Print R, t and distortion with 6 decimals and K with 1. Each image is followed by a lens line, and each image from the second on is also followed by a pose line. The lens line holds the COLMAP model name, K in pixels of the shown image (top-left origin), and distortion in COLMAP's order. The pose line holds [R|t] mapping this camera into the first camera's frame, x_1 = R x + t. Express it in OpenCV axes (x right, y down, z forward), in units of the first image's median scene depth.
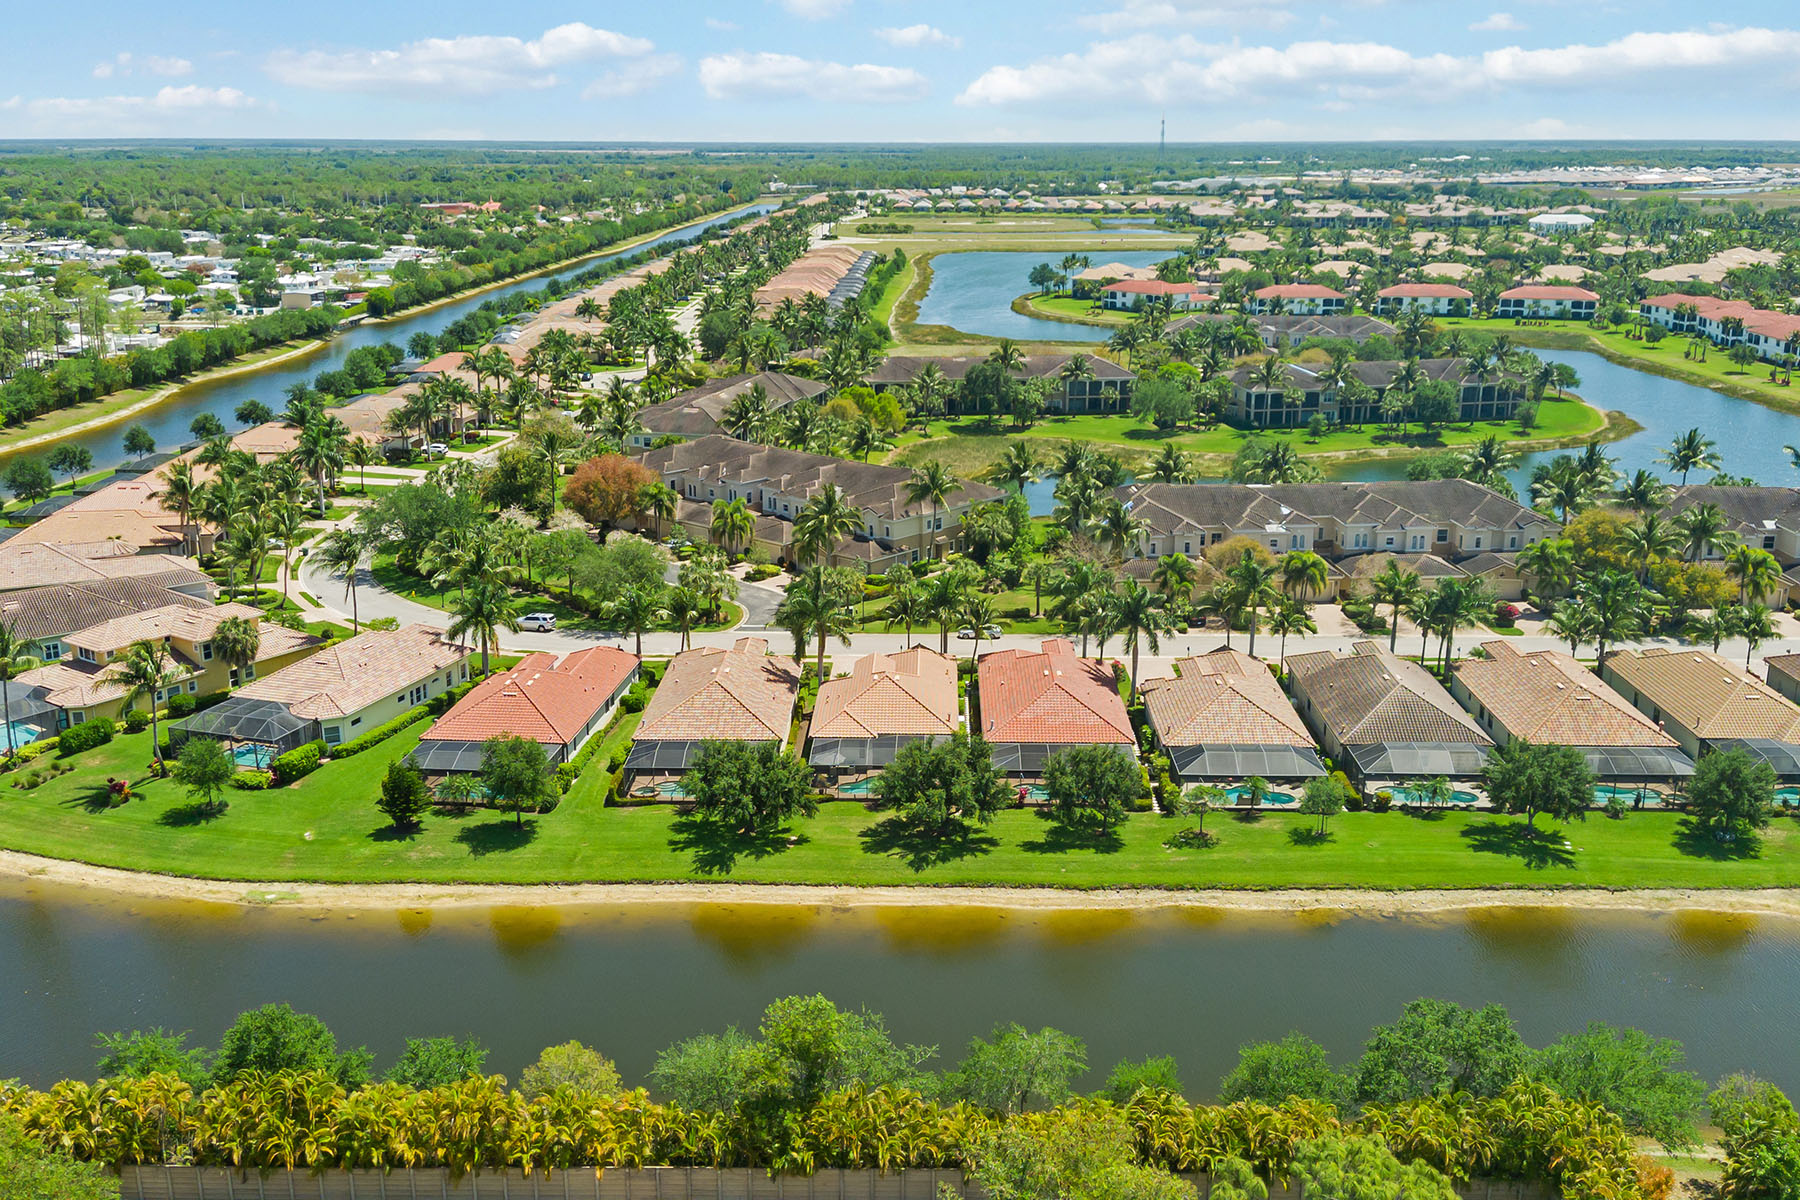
lens RADIAL K [[1652.9, 0, 904.5], [0, 1652.9, 600.8], [0, 0, 1]] dist [0.103686, -0.158470]
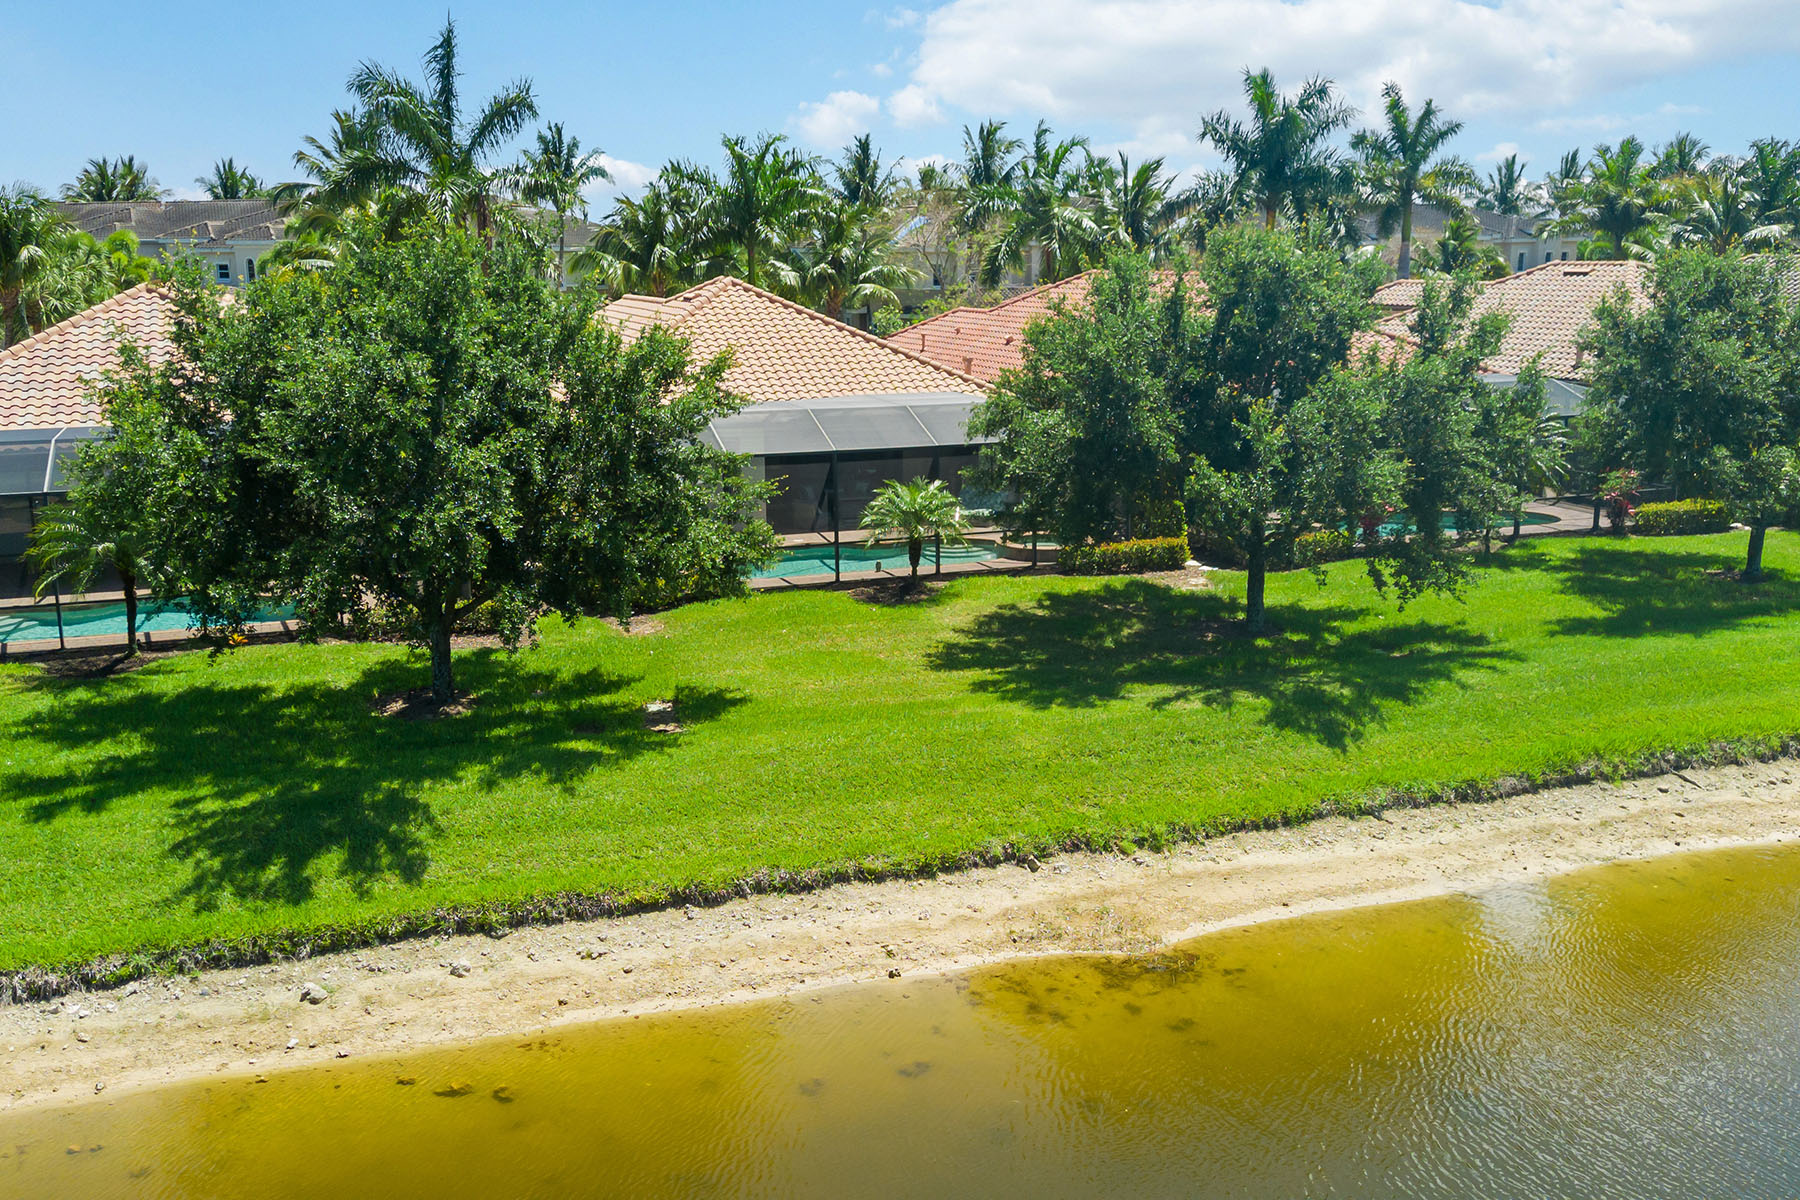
lens RADIAL K [[1652.9, 0, 904.5], [0, 1652.9, 600.8], [0, 0, 1]] dist [0.103686, -0.158470]
pose [[0.930200, -0.077289, 0.358823, -0.049966], [0.099005, 0.994178, -0.042516, 0.062282], [-0.353449, 0.075074, 0.932437, 0.344616]]
